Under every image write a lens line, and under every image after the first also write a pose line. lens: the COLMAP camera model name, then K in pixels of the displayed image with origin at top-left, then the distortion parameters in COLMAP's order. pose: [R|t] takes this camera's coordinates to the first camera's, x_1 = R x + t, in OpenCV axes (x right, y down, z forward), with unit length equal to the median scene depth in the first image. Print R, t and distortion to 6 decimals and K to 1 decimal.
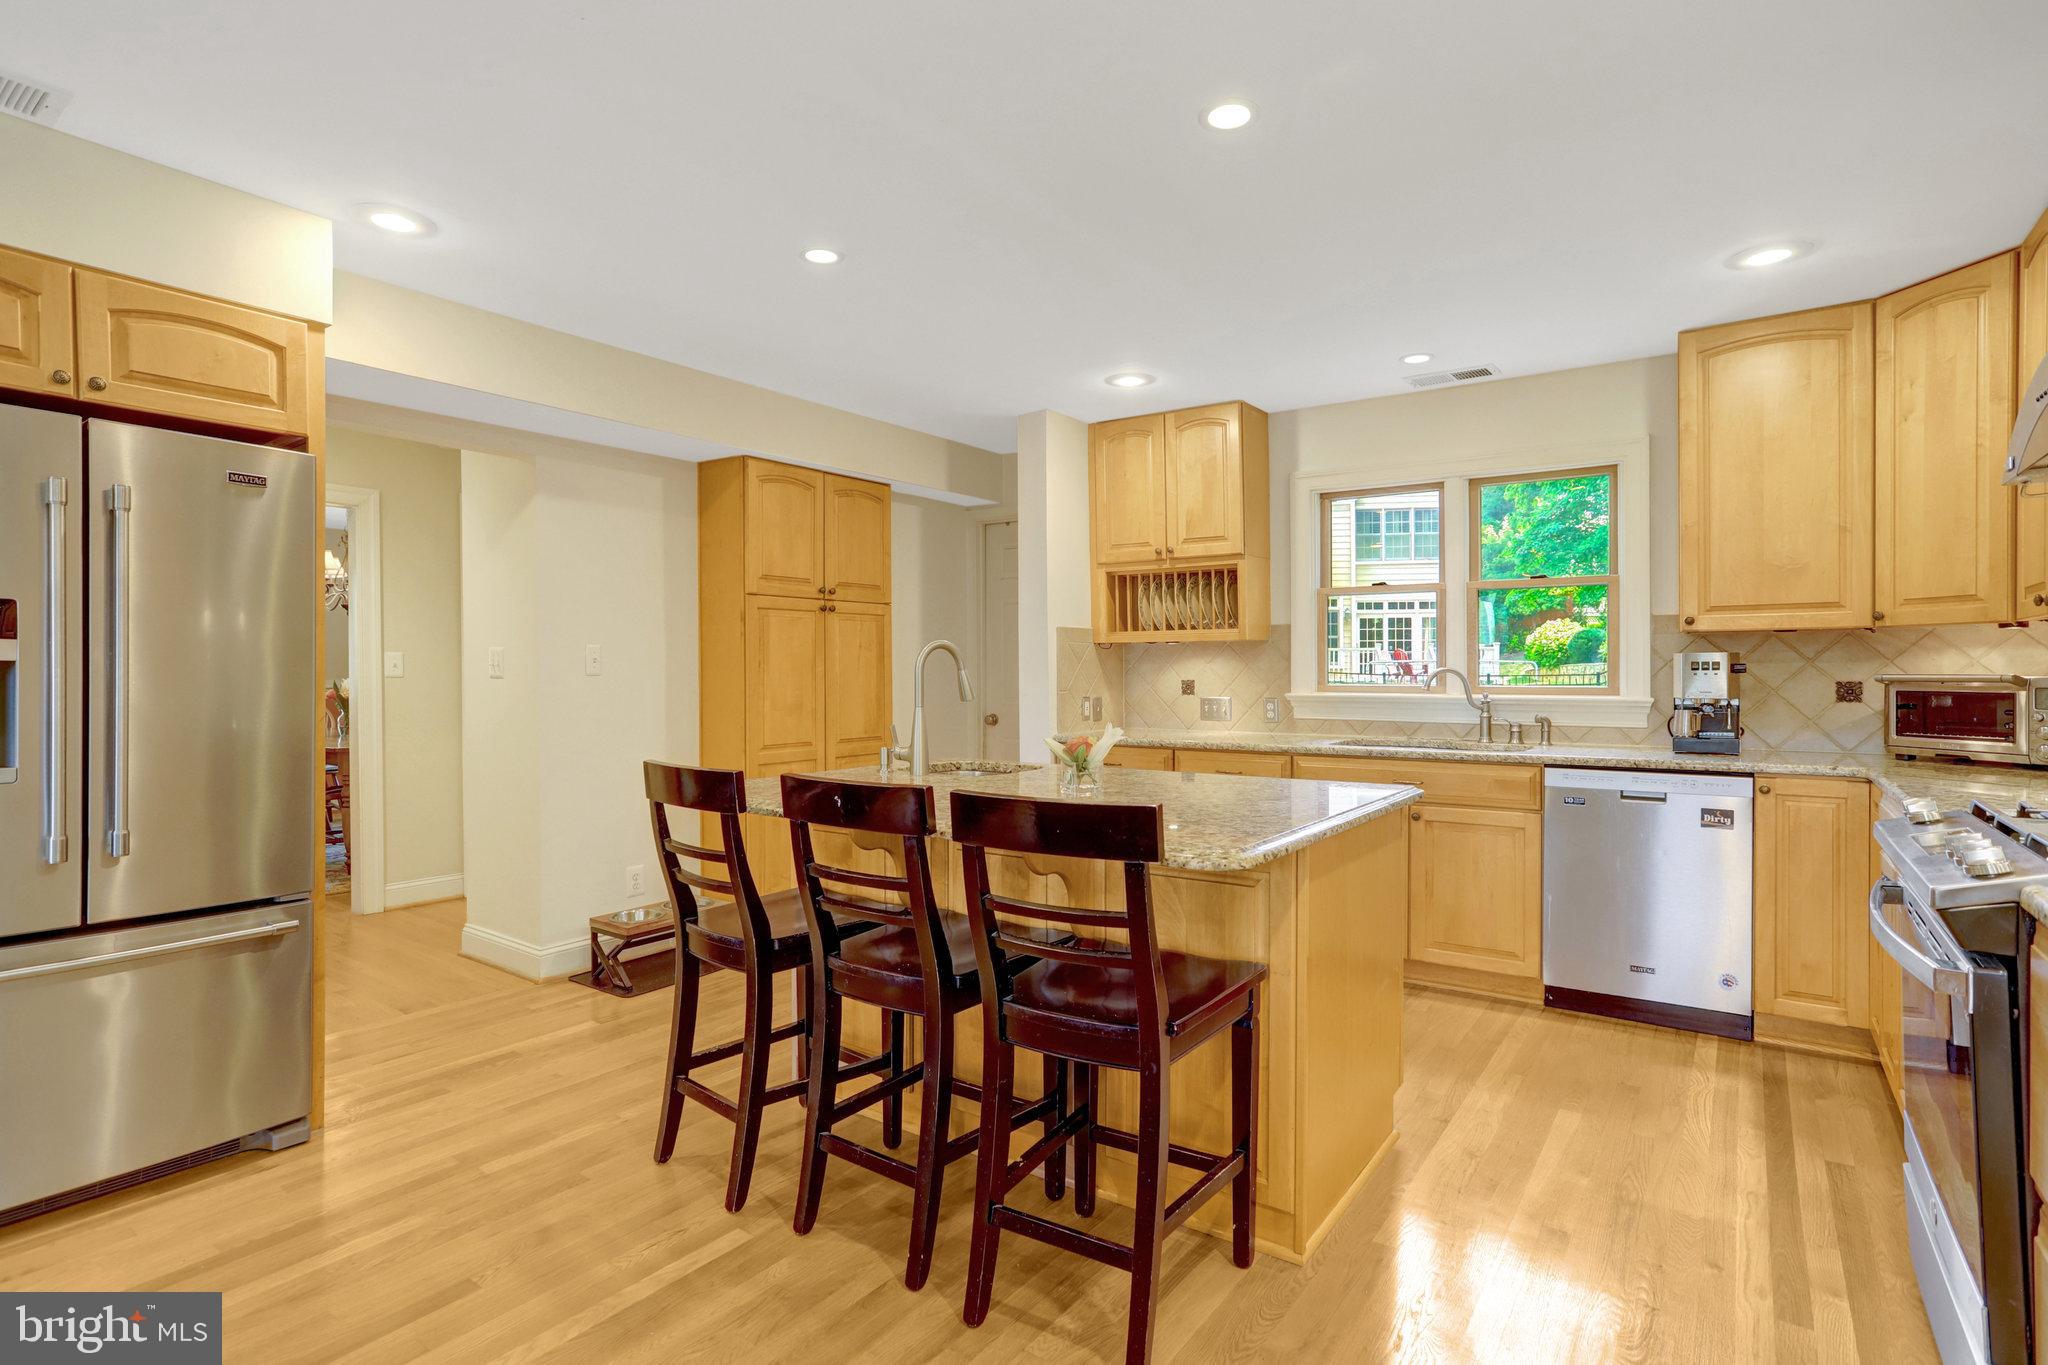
lens RADIAL K [[1032.8, 0, 1024.0], [0, 1032.8, 682.5], [0, 0, 1]] dist [-0.017495, 0.000385]
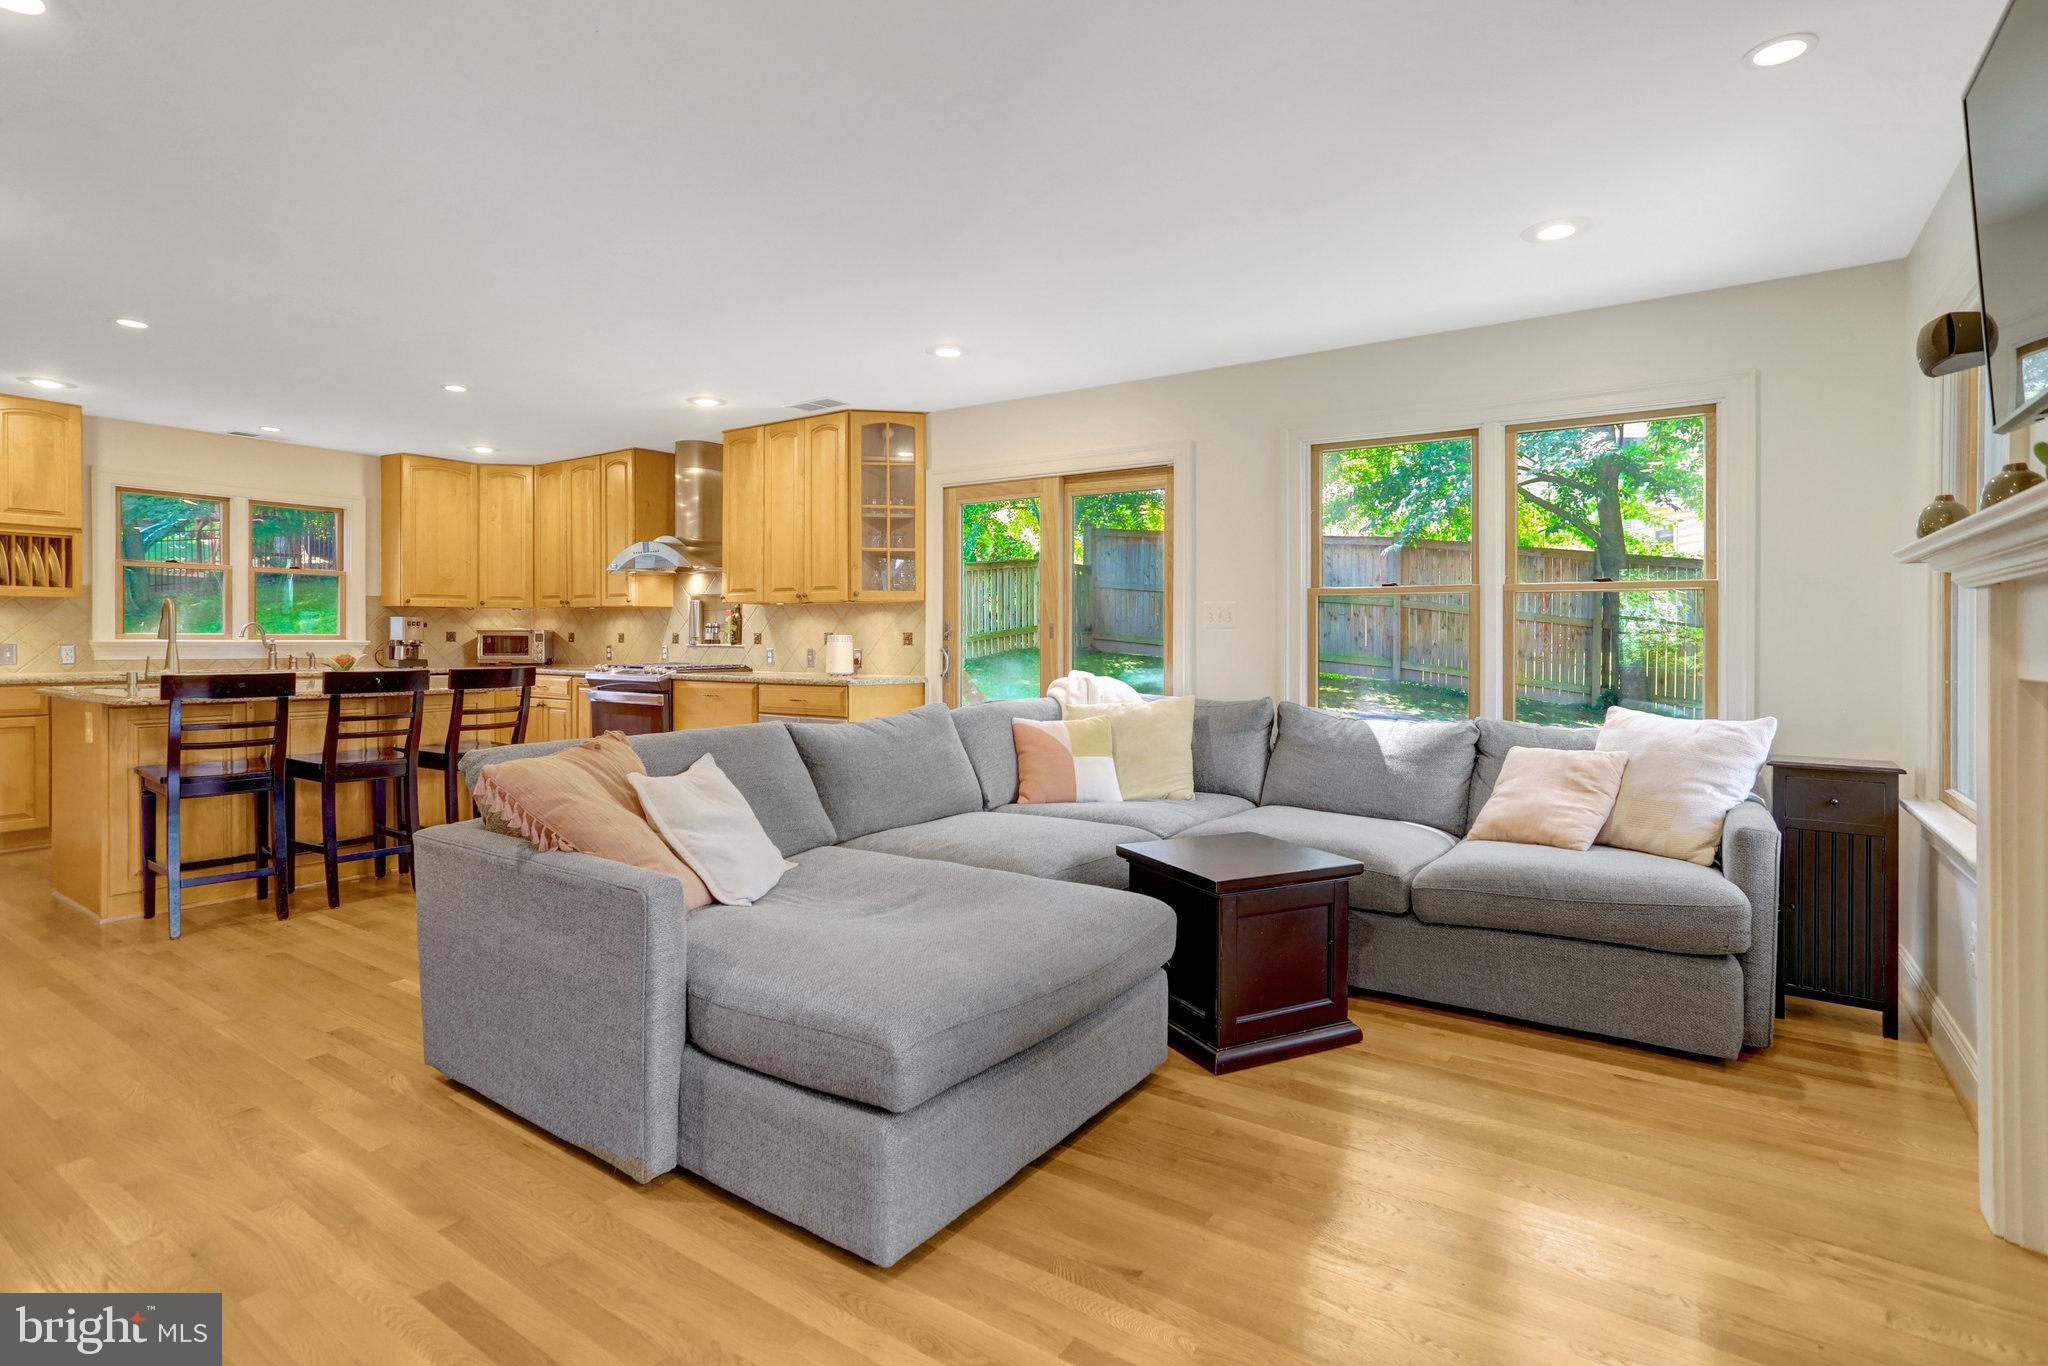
lens RADIAL K [[1010.7, 0, 1020.5], [0, 1010.7, 641.4], [0, 0, 1]] dist [-0.013351, 0.000949]
pose [[-0.045019, -0.000368, 0.998986, -1.302117], [0.006827, 0.999976, 0.000676, 0.024618], [-0.998963, 0.006850, -0.045016, -0.099209]]
